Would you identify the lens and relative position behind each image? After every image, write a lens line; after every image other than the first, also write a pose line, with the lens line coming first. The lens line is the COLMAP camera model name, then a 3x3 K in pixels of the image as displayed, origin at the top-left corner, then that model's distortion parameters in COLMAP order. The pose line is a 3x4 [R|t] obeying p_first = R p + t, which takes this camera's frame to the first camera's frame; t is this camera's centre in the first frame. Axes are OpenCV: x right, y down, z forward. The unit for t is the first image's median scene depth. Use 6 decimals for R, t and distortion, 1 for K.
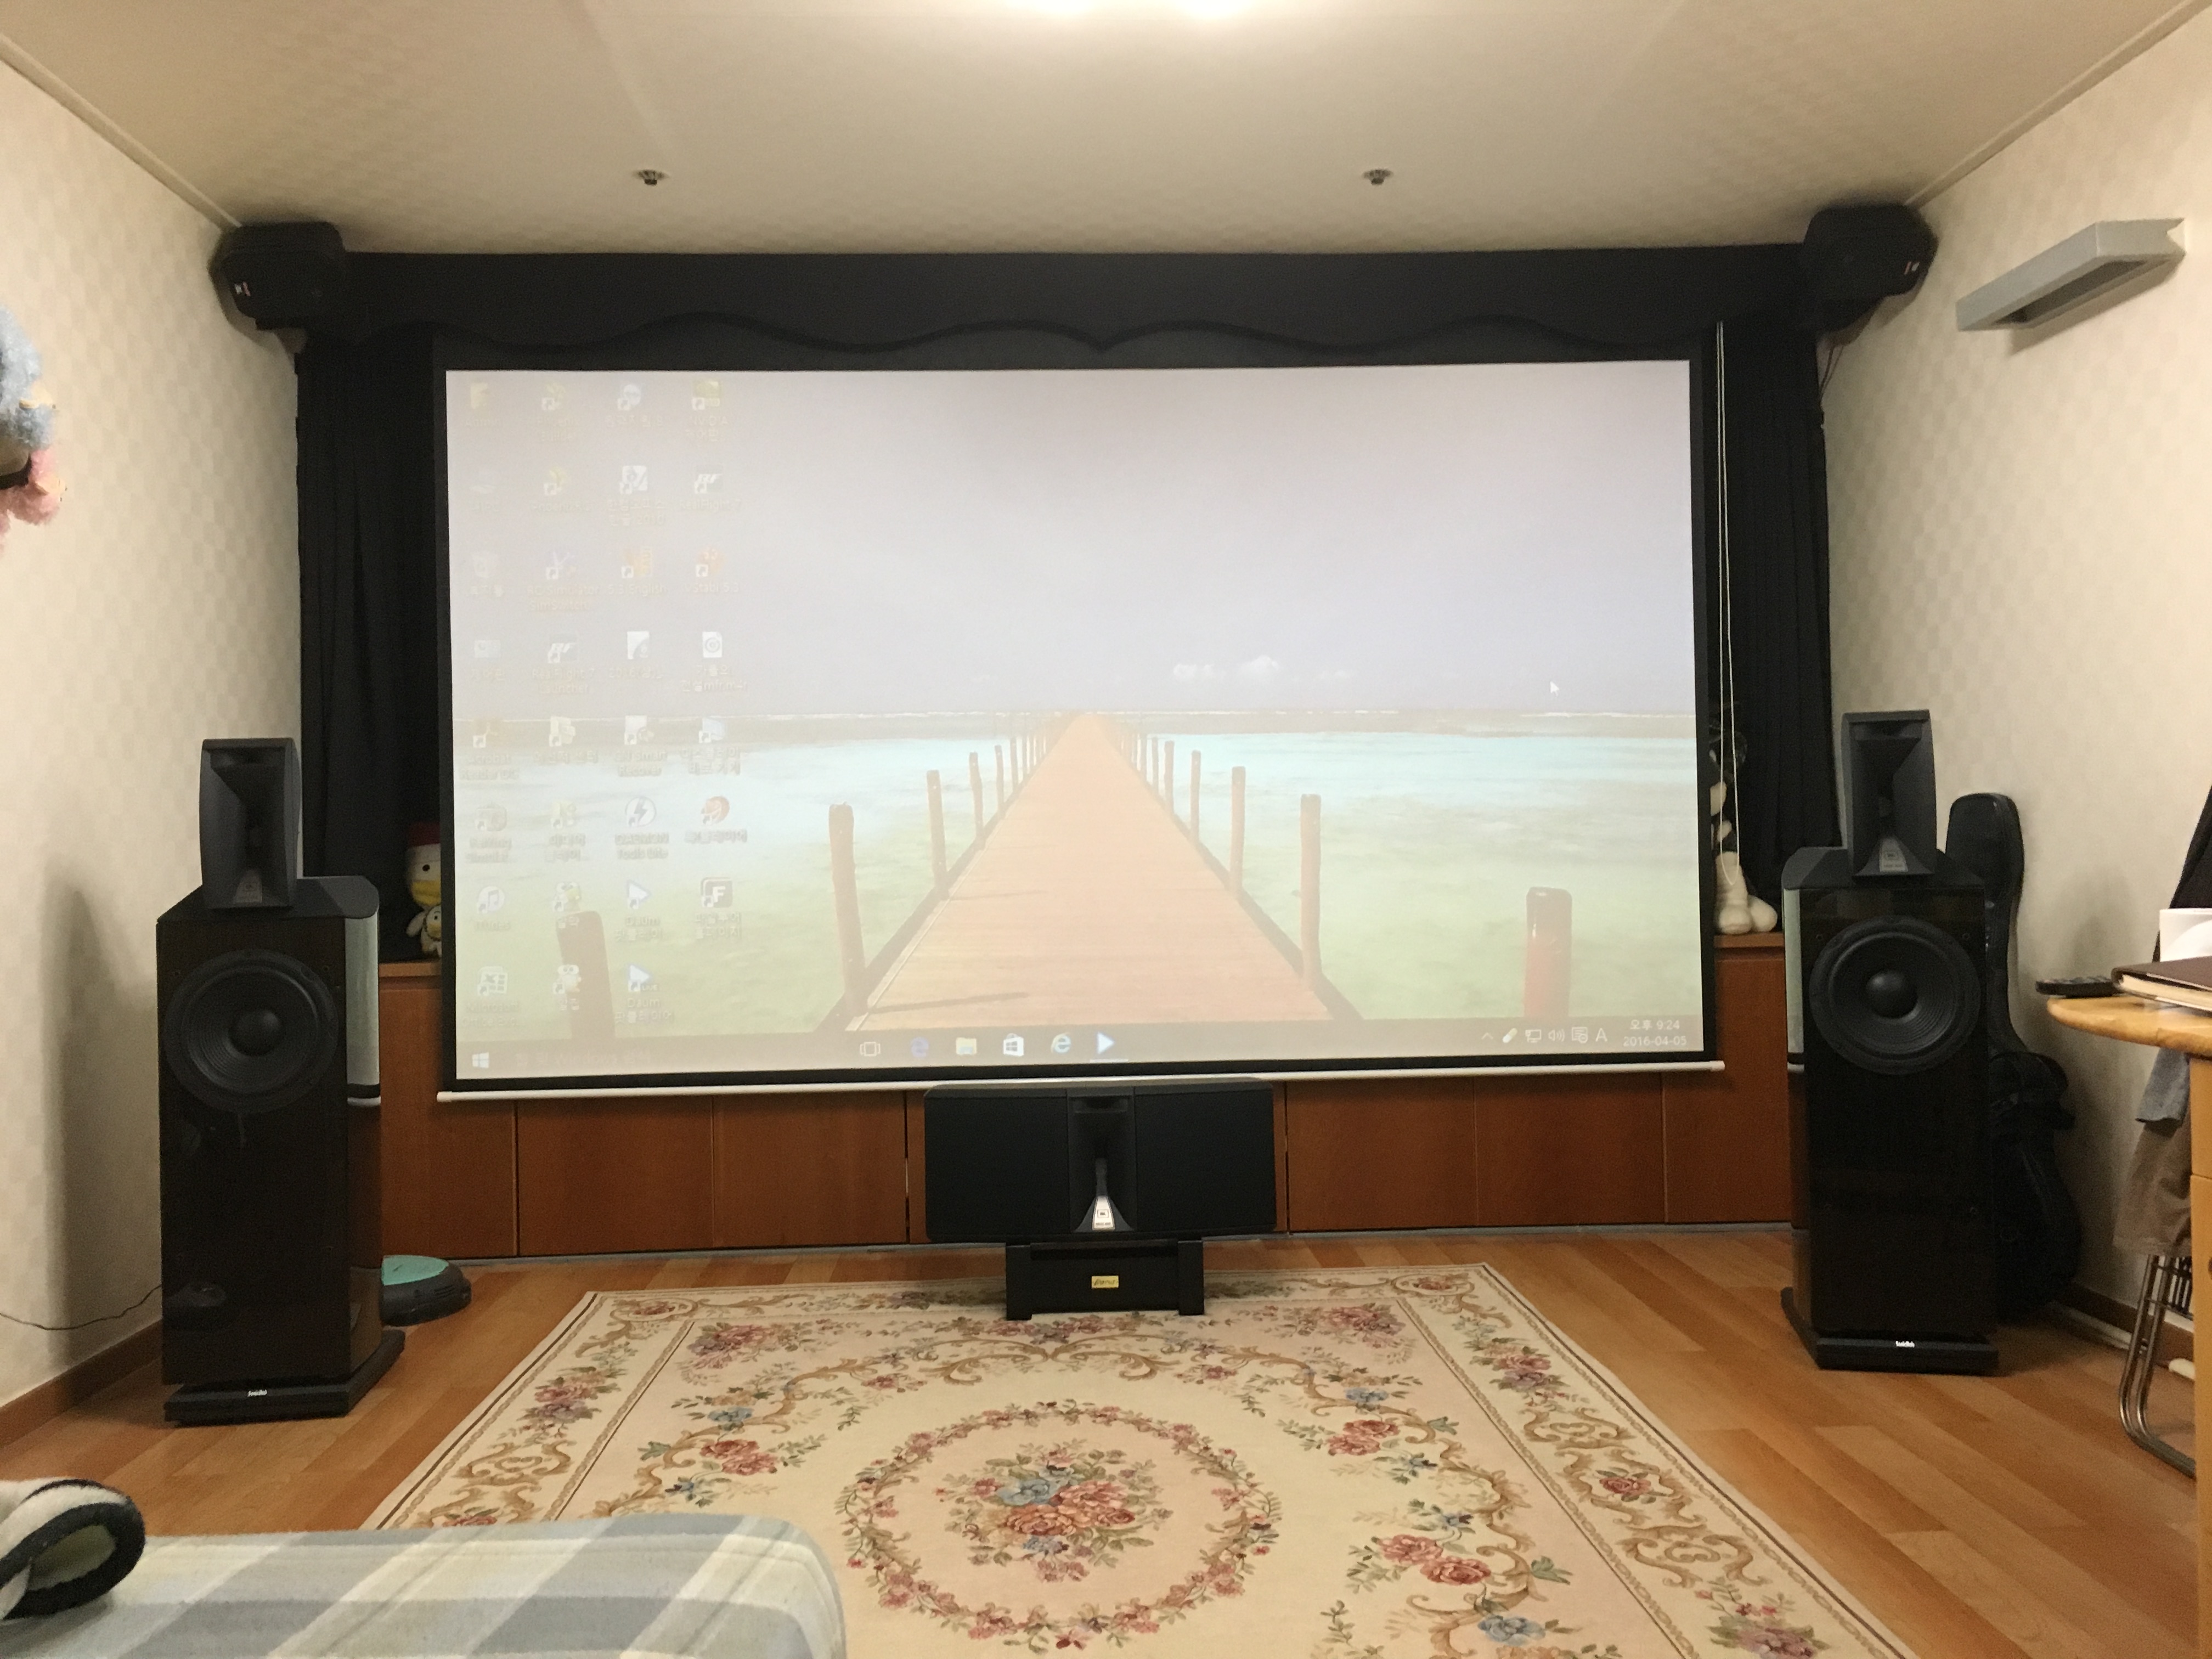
lens RADIAL K [[1860.5, 0, 1106.0], [0, 1860.5, 829.5], [0, 0, 1]] dist [0.073695, -0.095873]
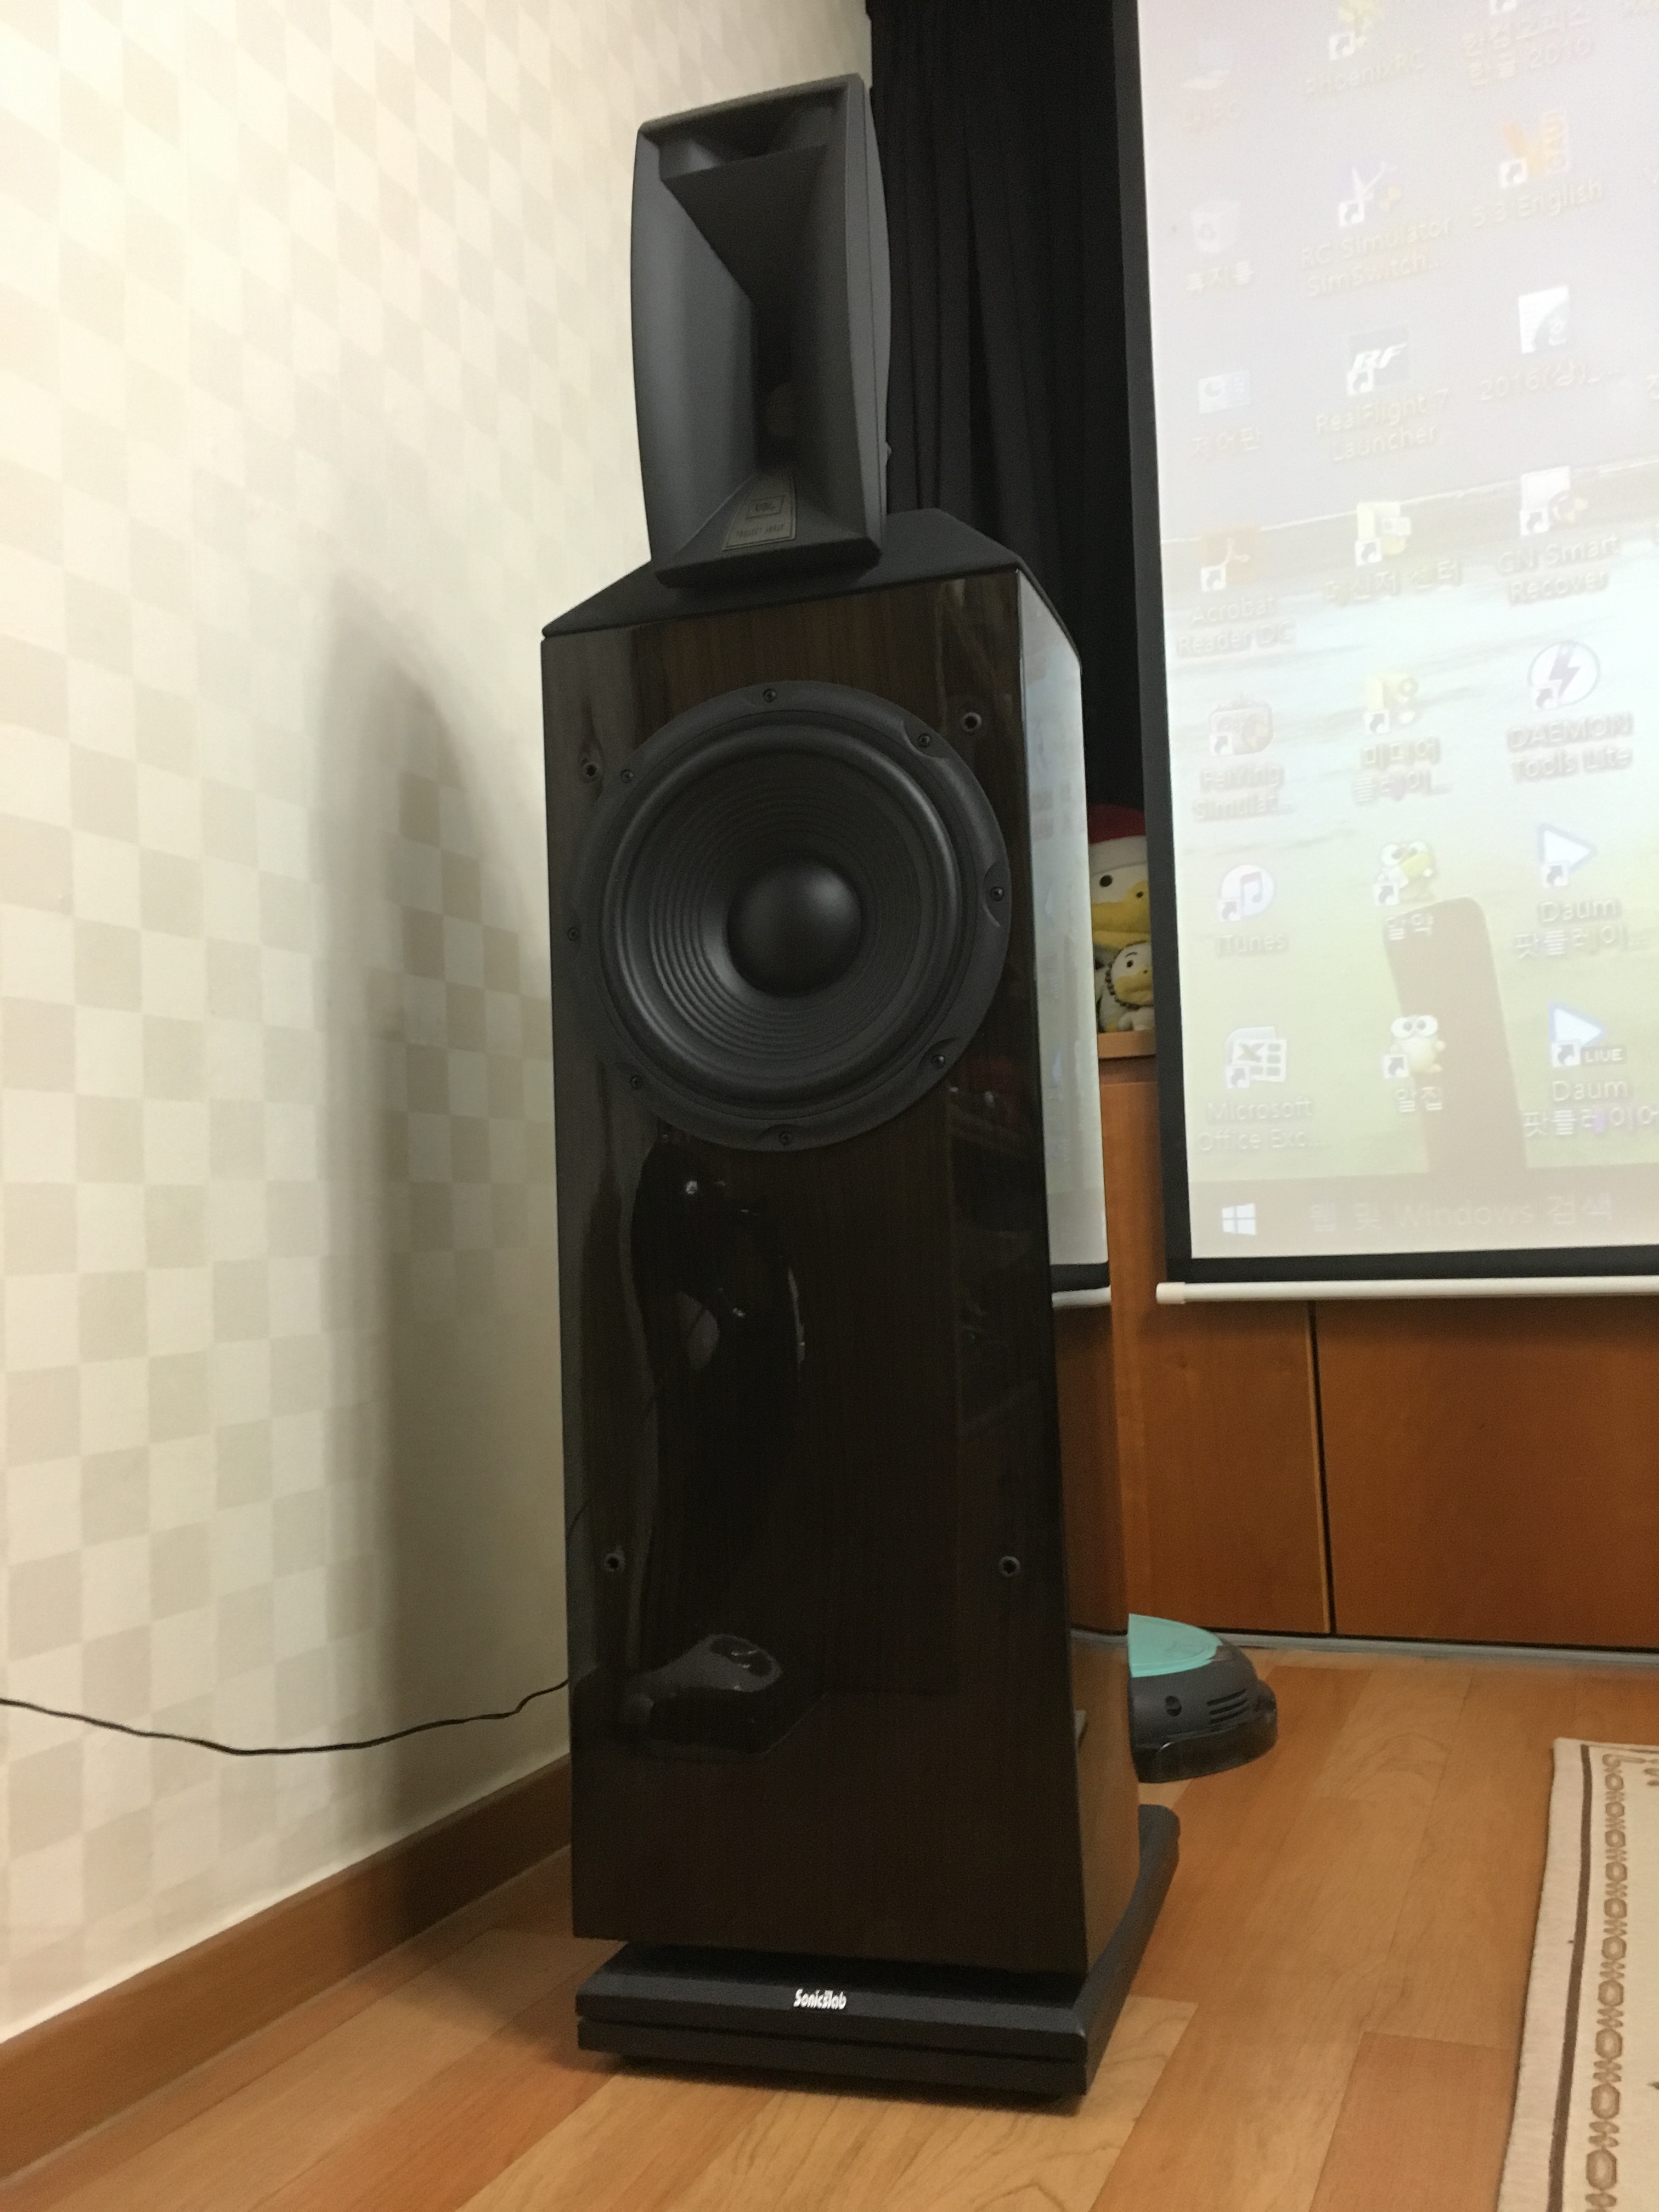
lens RADIAL K [[1860.5, 0, 829.5], [0, 1860.5, 1106.0], [0, 0, 1]] dist [0.073695, -0.095873]
pose [[0.905766, -0.046493, -0.421221, -0.230077], [0.023322, 0.997926, -0.059998, 0.123526], [0.423137, 0.044520, 0.904971, 0.528127]]
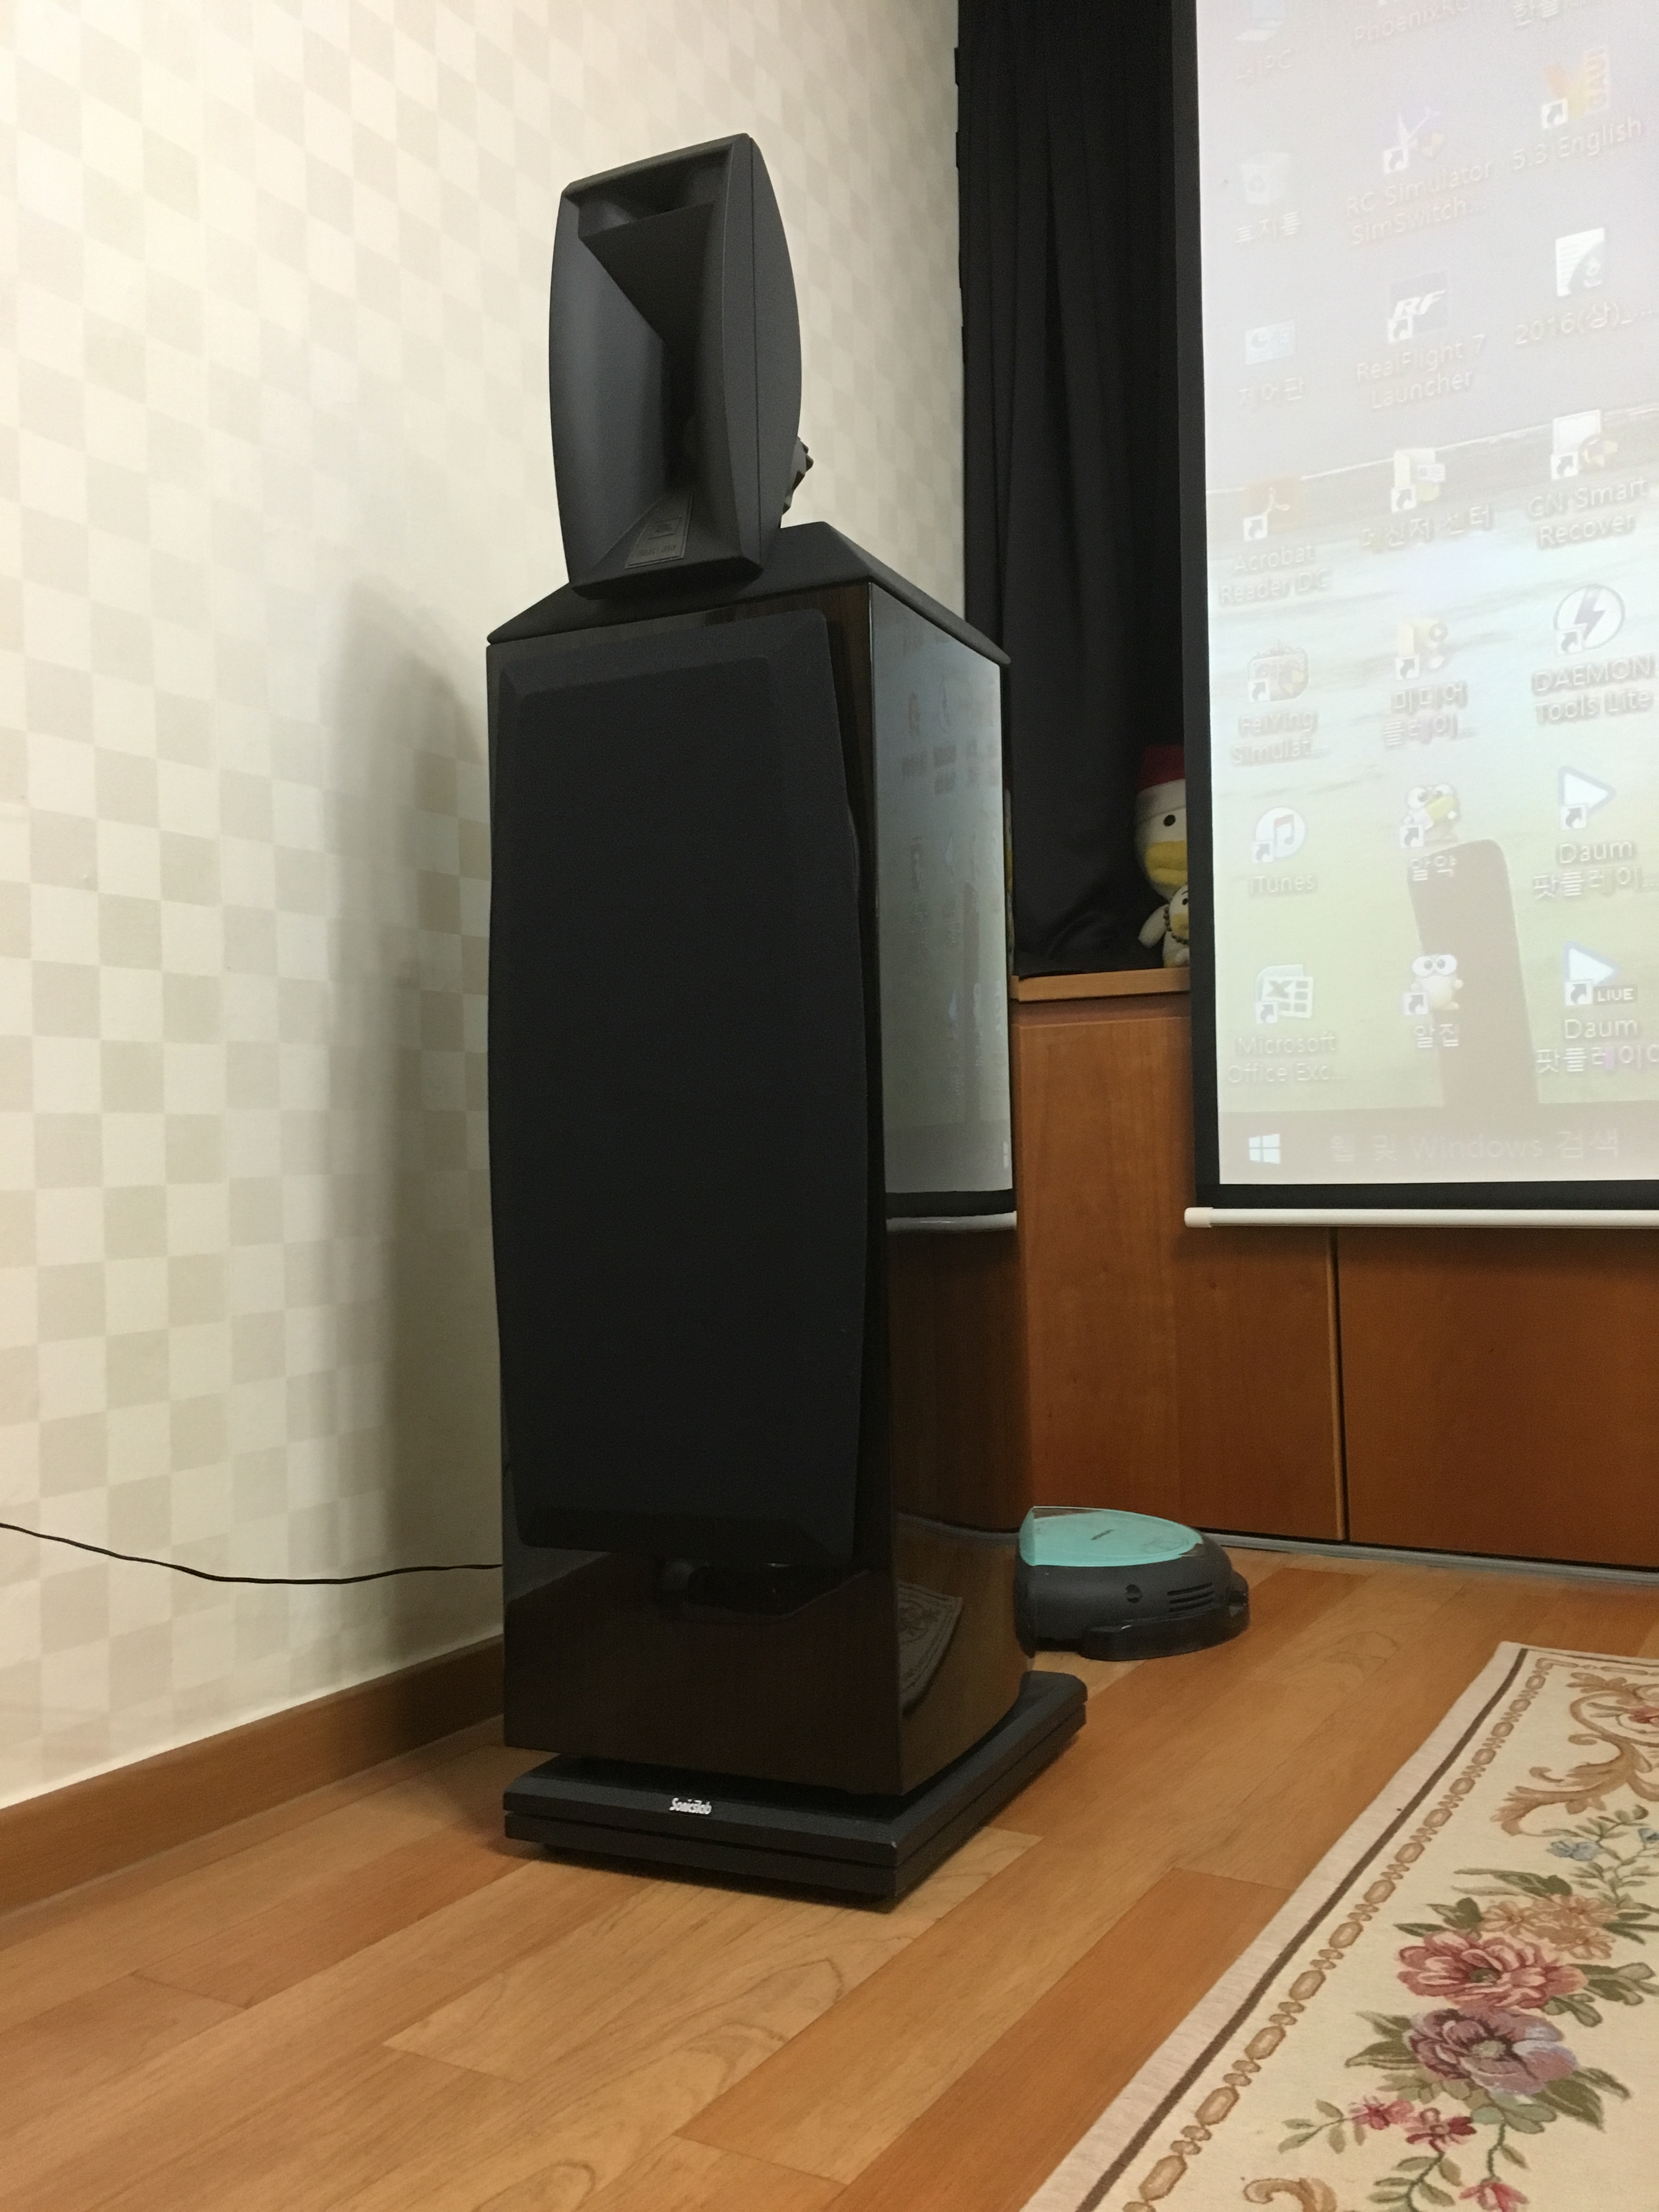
lens RADIAL K [[1860.5, 0, 829.5], [0, 1860.5, 1106.0], [0, 0, 1]] dist [0.073695, -0.095873]
pose [[0.840225, -0.015967, -0.542003, -0.160951], [0.009686, 0.999849, -0.014440, 0.120793], [0.542151, 0.006883, 0.840253, 0.521153]]
